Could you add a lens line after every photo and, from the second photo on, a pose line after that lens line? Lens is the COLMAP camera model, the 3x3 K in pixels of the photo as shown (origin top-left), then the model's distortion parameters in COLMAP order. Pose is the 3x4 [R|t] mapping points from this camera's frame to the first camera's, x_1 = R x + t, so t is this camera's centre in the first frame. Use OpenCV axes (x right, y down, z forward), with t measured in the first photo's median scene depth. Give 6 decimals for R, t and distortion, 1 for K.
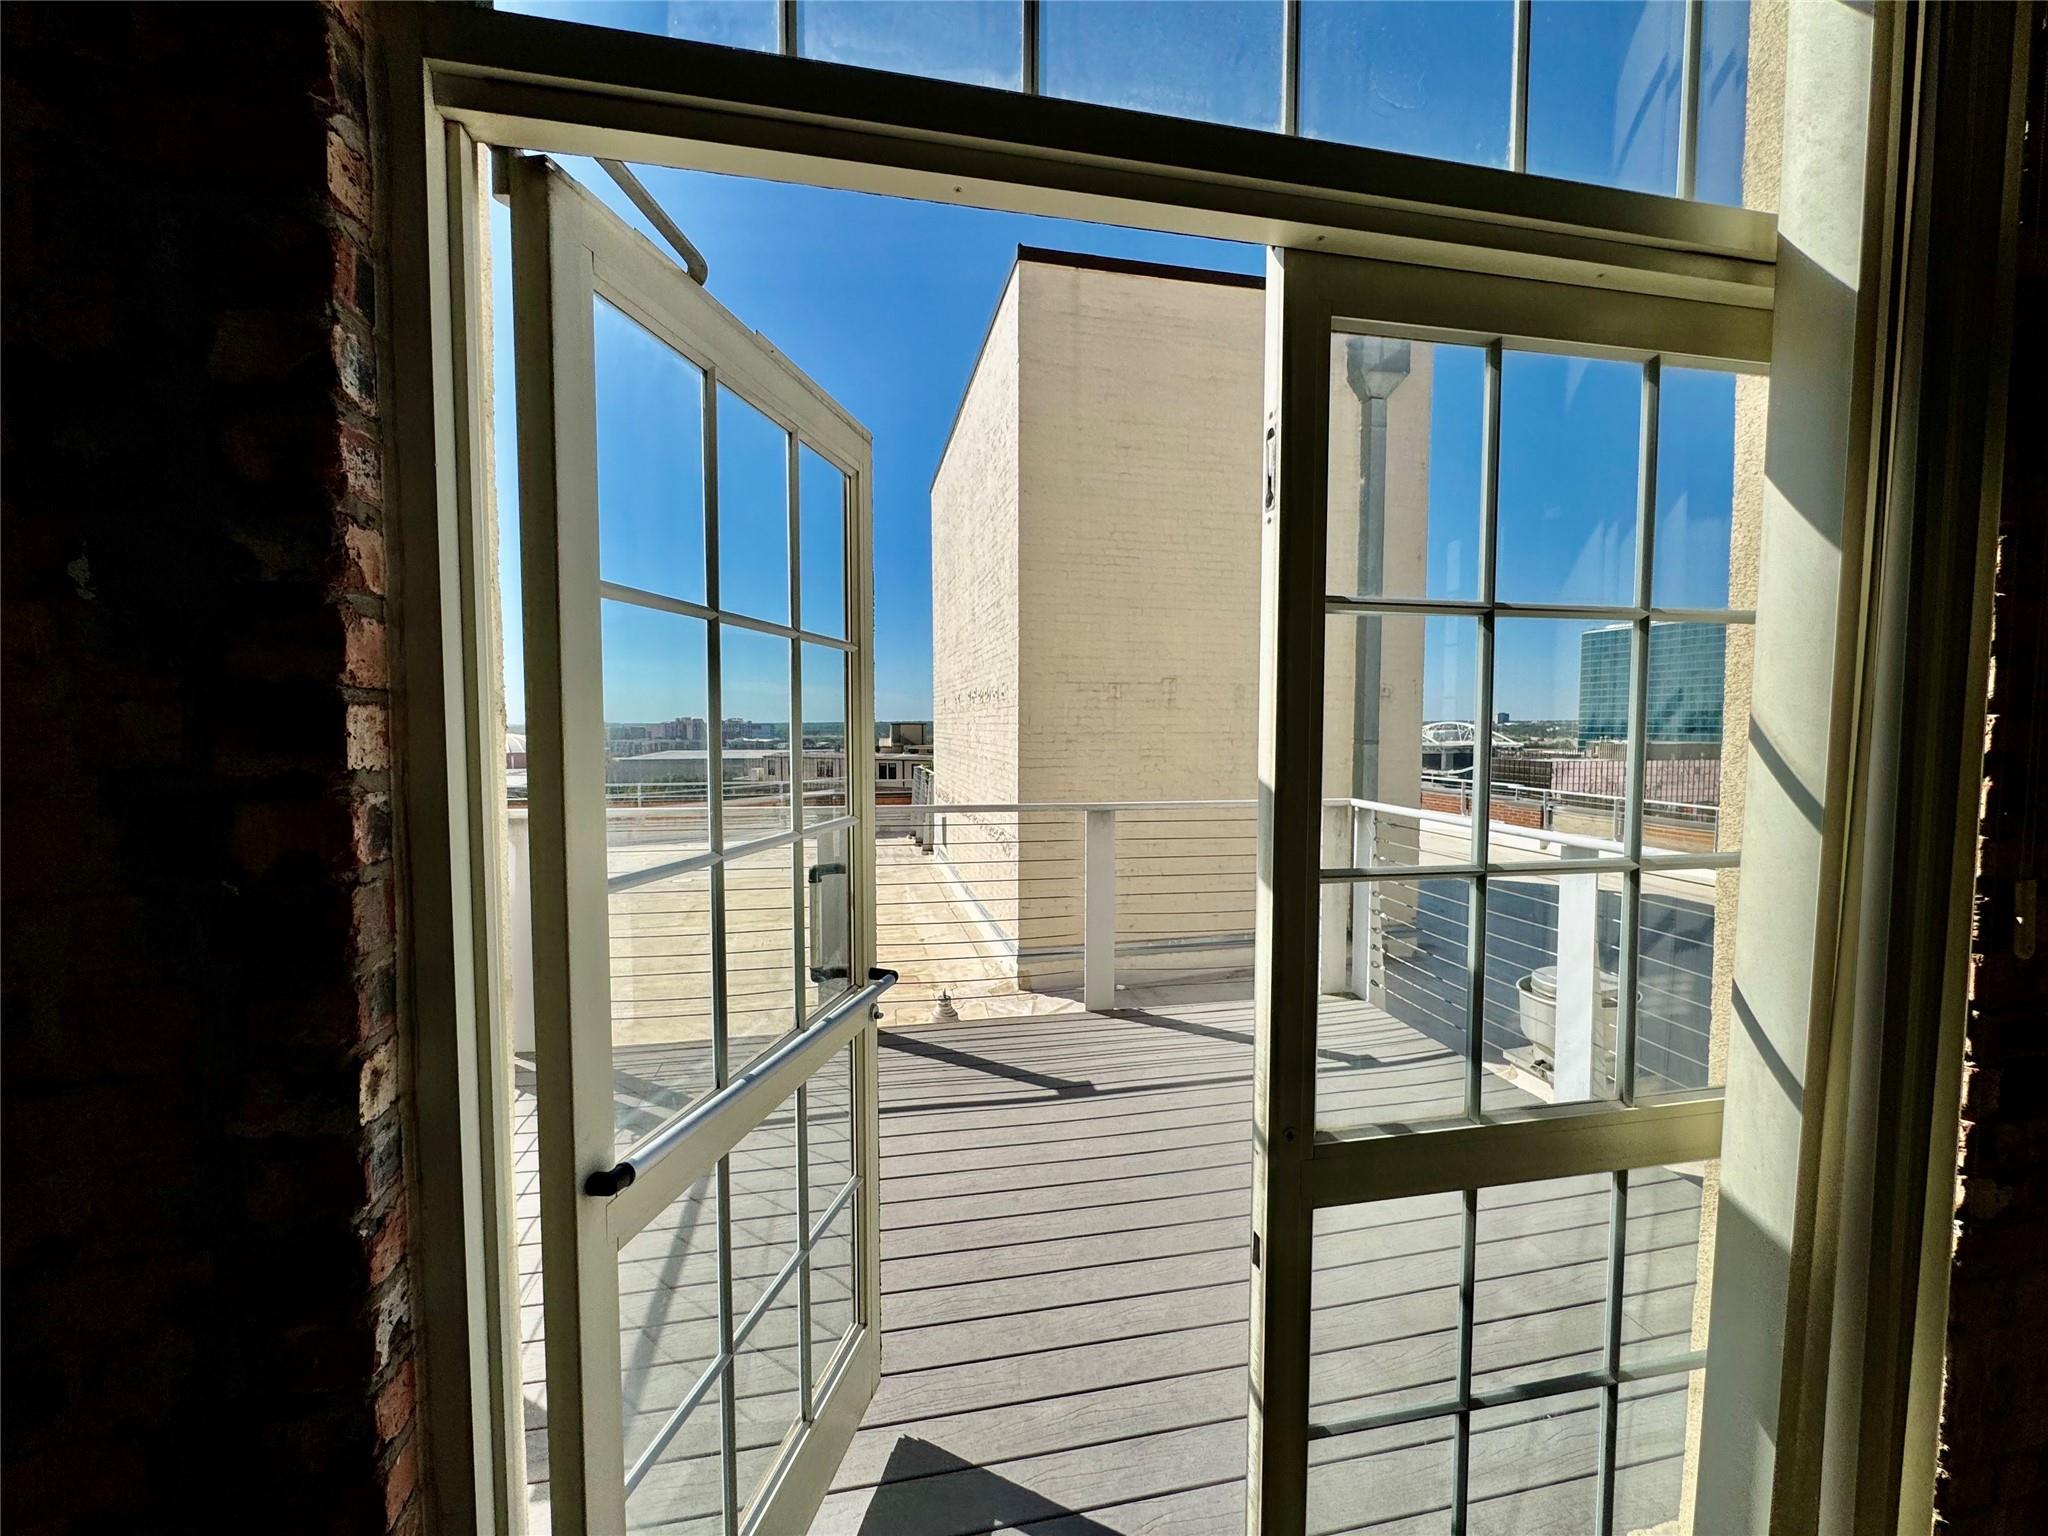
lens RADIAL K [[821.9, 0, 1021.6], [0, 821.9, 765.9], [0, 0, 1]] dist [-0.004040, 0.000239]
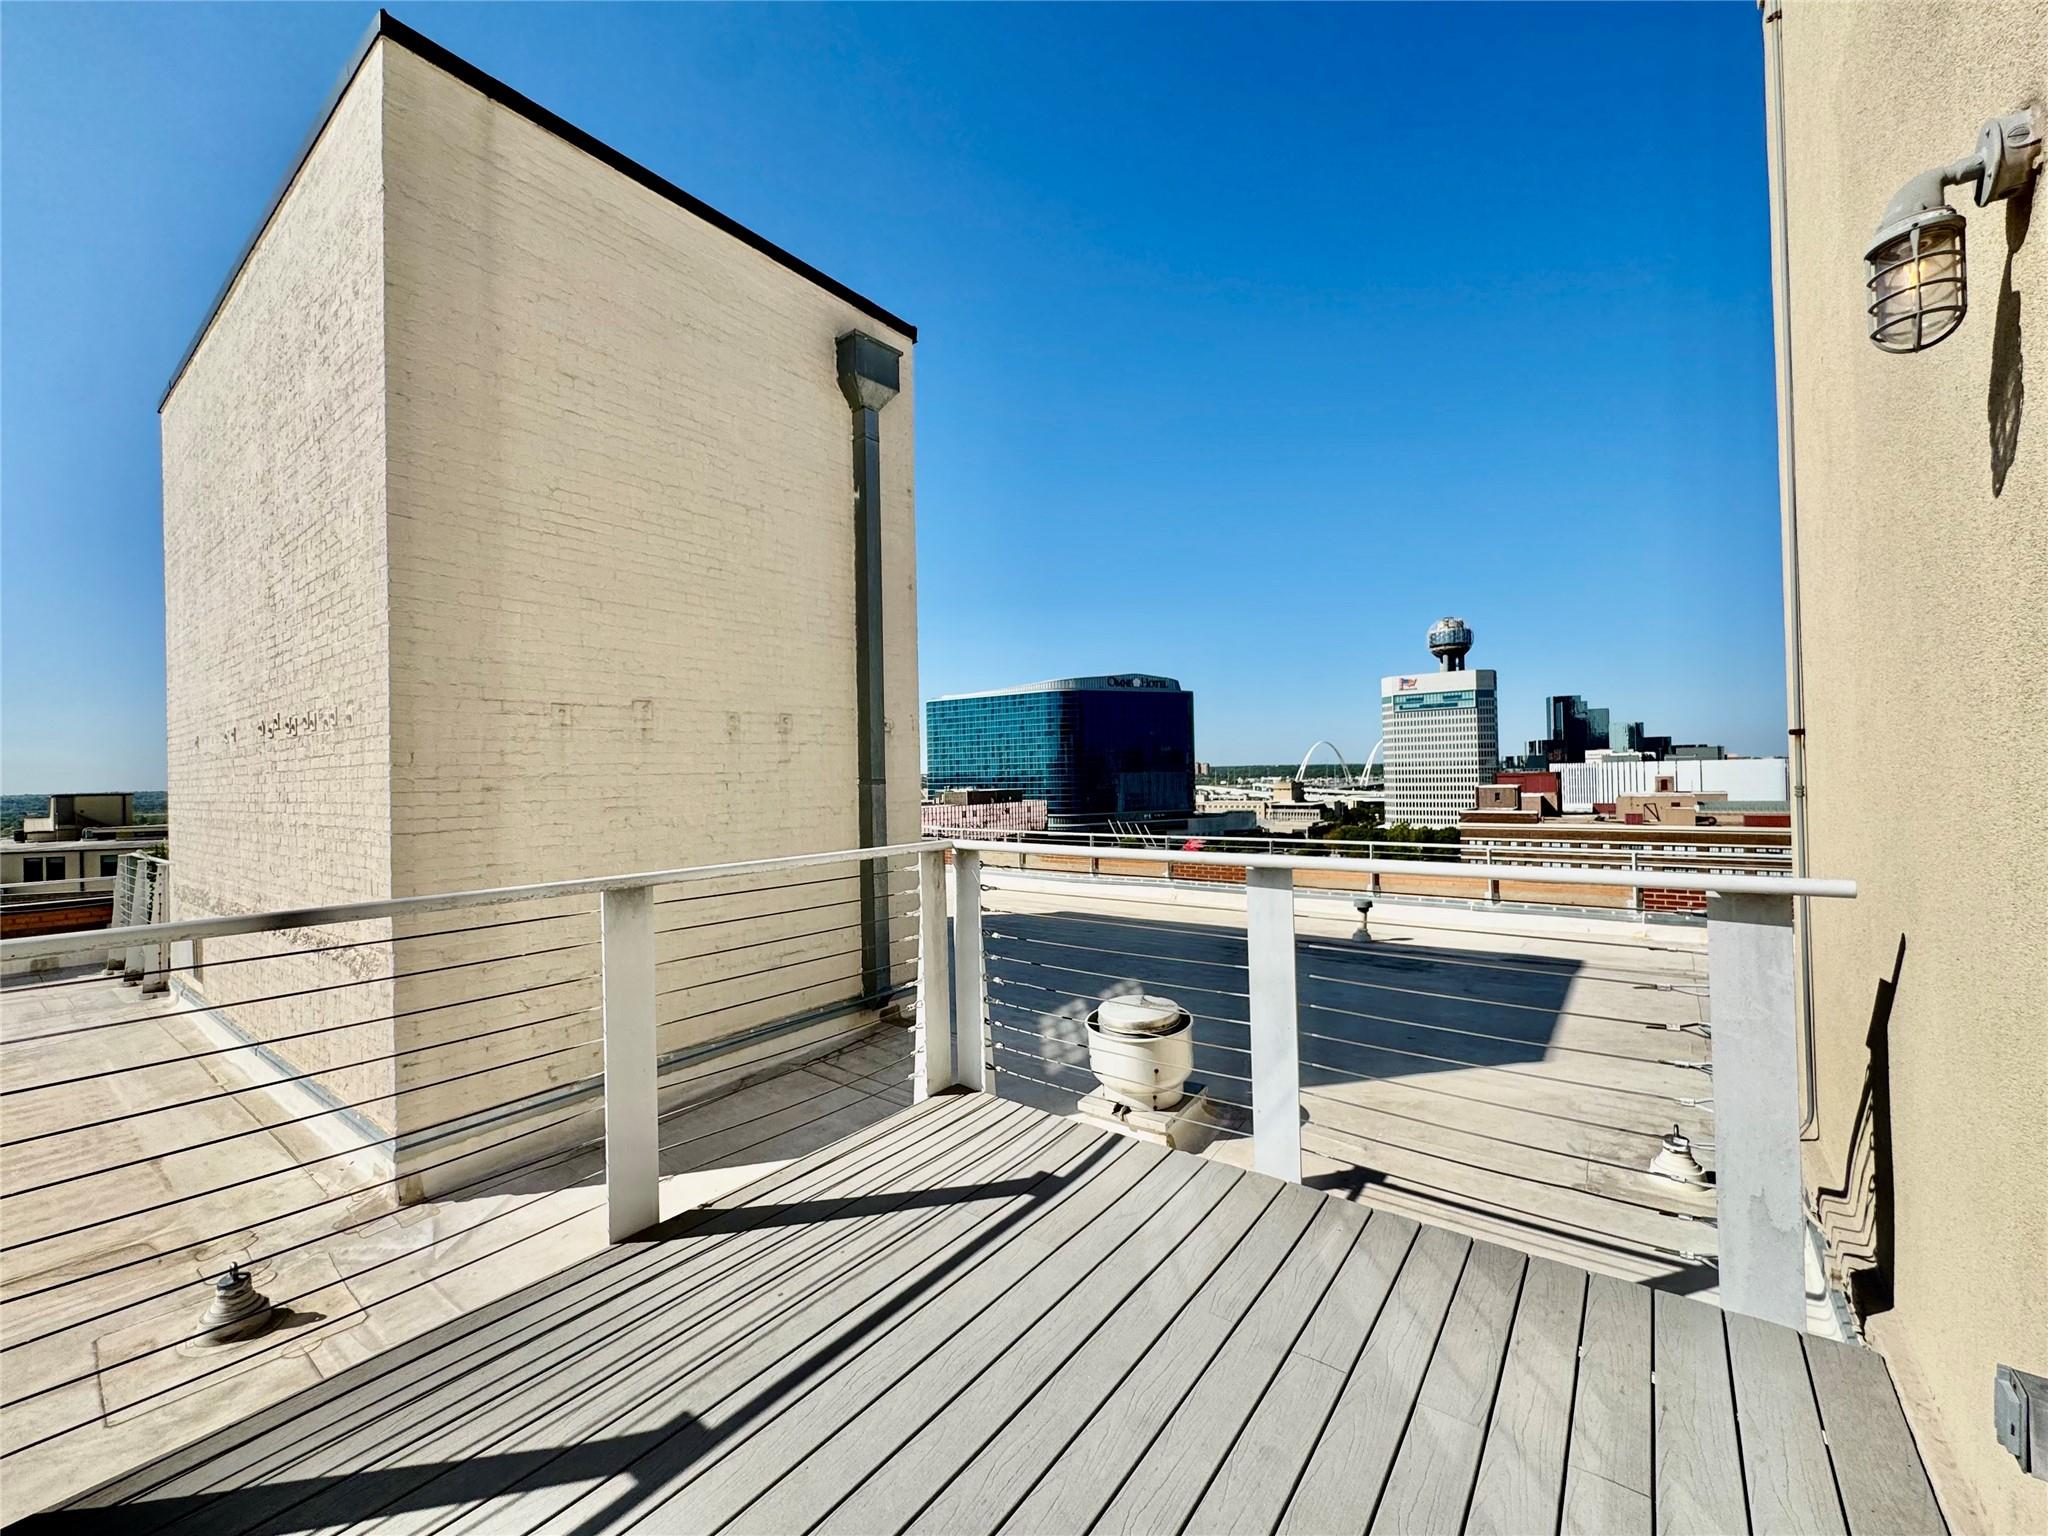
lens RADIAL K [[821.9, 0, 1021.6], [0, 821.9, 765.9], [0, 0, 1]] dist [-0.004040, 0.000239]
pose [[0.756028, -0.010572, 0.654454, -0.046969], [0.056600, 0.997180, -0.049275, 0.007457], [-0.652088, 0.074295, 0.754494, 0.227179]]
